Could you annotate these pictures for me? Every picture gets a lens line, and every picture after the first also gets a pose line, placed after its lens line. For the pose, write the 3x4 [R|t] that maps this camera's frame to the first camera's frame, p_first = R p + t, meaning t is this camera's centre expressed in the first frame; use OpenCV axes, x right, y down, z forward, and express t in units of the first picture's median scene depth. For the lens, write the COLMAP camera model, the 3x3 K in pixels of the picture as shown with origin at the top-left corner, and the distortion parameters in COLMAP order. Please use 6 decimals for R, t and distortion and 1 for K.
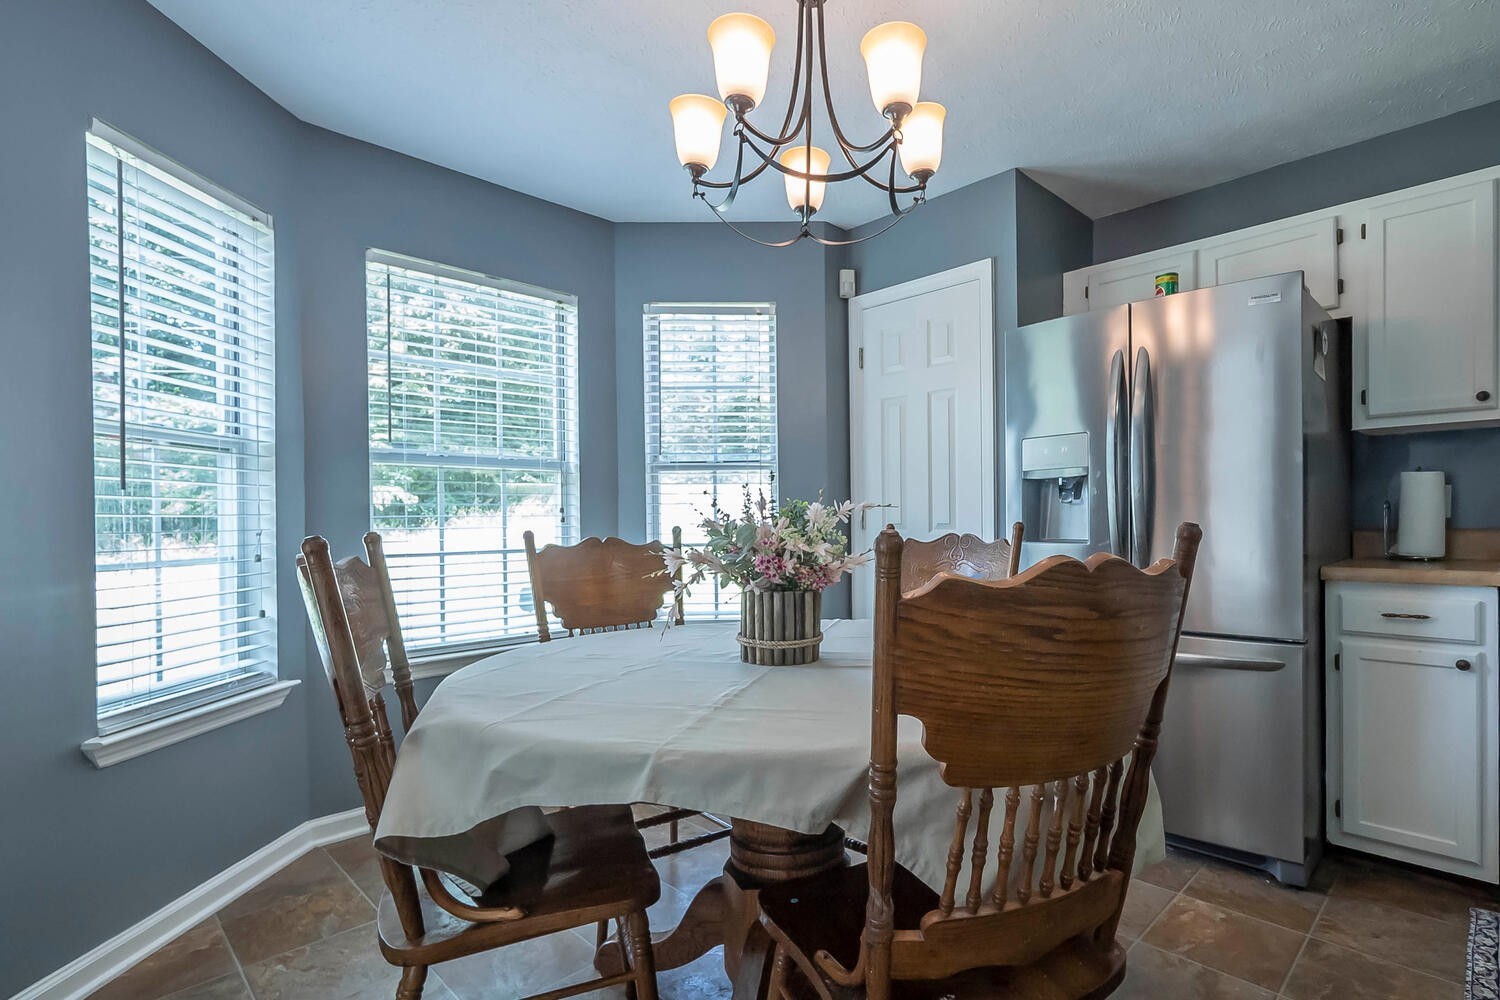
lens RADIAL K [[728.6, 0, 772.6], [0, 728.6, 517.8], [0, 0, 1]] dist [0.003711, 0.002468]
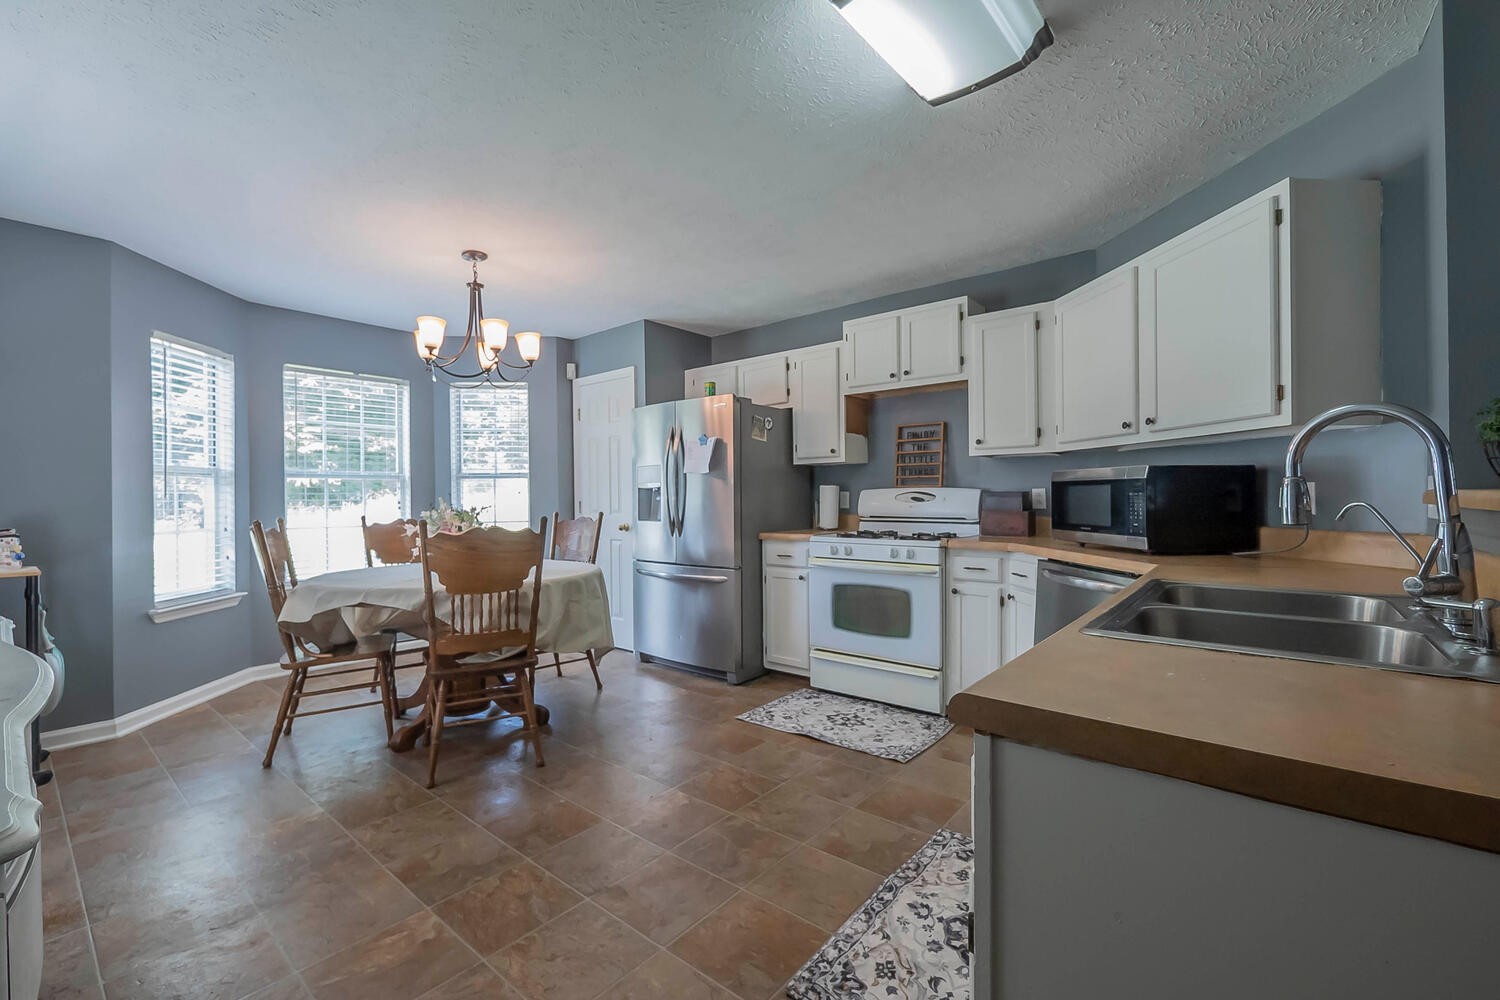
lens RADIAL K [[728.6, 0, 749.8], [0, 728.6, 492.8], [0, 0, 1]] dist [0.003711, 0.002468]
pose [[0.999077, 0.001156, 0.042947, 0.626031], [-0.001058, 0.999997, -0.002289, -0.041375], [-0.042949, 0.002241, 0.999075, -1.031379]]
